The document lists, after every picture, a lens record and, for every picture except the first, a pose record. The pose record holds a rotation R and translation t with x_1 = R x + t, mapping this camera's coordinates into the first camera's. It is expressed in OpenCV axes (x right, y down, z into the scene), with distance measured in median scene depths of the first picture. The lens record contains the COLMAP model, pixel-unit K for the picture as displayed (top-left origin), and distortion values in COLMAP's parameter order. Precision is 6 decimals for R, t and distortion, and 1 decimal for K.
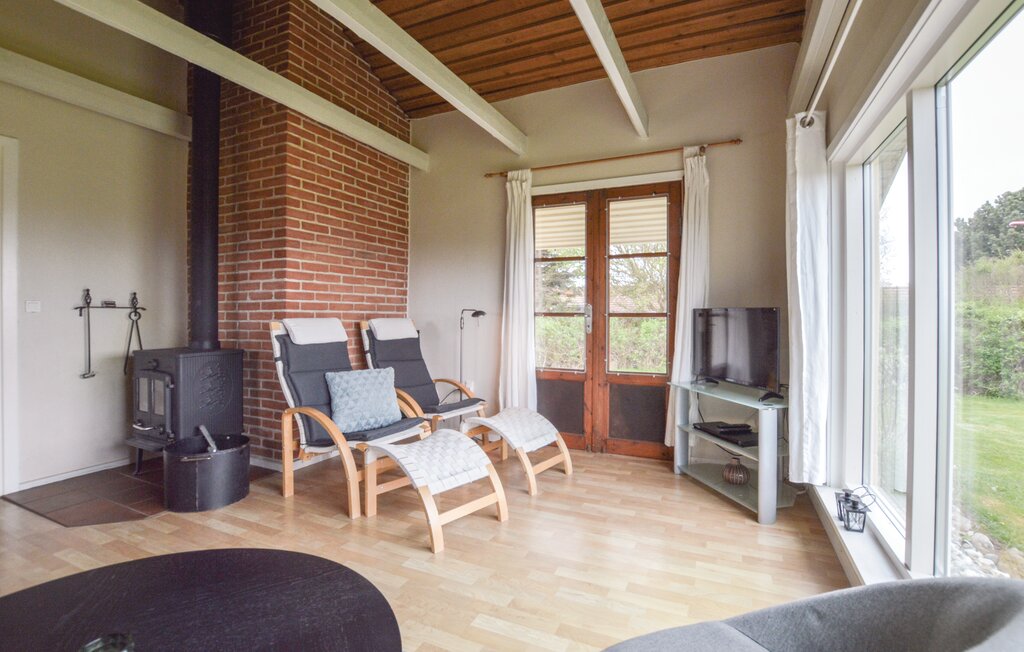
lens RADIAL K [[469.1, 0, 527.0], [0, 469.1, 316.9], [0, 0, 1]] dist [-0.018512, -0.000031]
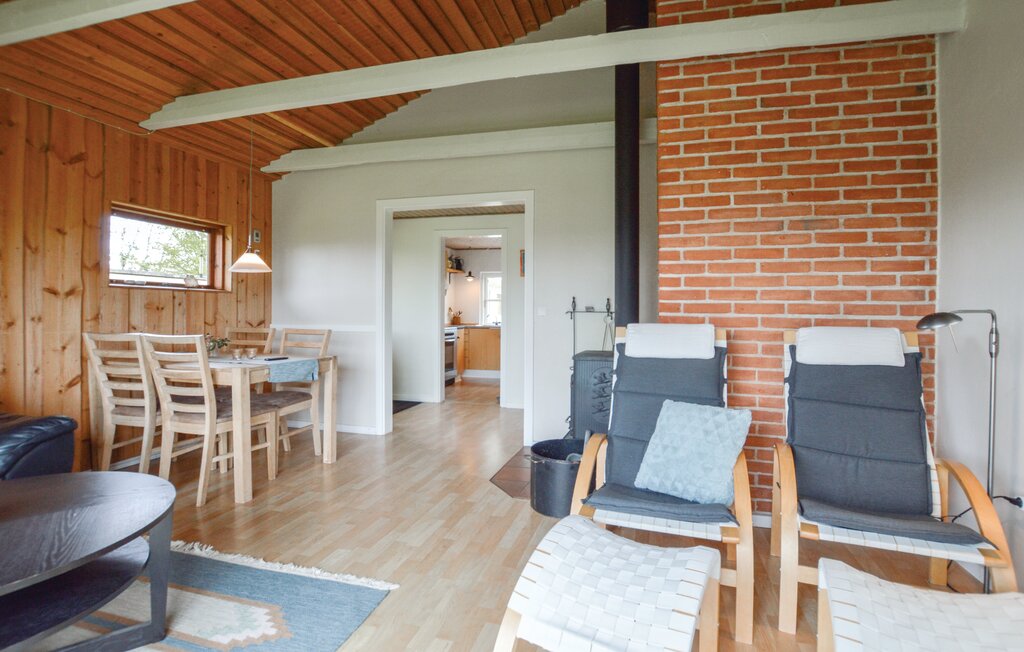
lens RADIAL K [[469.1, 0, 527.0], [0, 469.1, 316.9], [0, 0, 1]] dist [-0.018512, -0.000031]
pose [[0.169536, 0.000529, -0.985524, 0.215872], [-0.016347, 0.999864, -0.002276, -0.002327], [0.985388, 0.016496, 0.169522, 0.576692]]
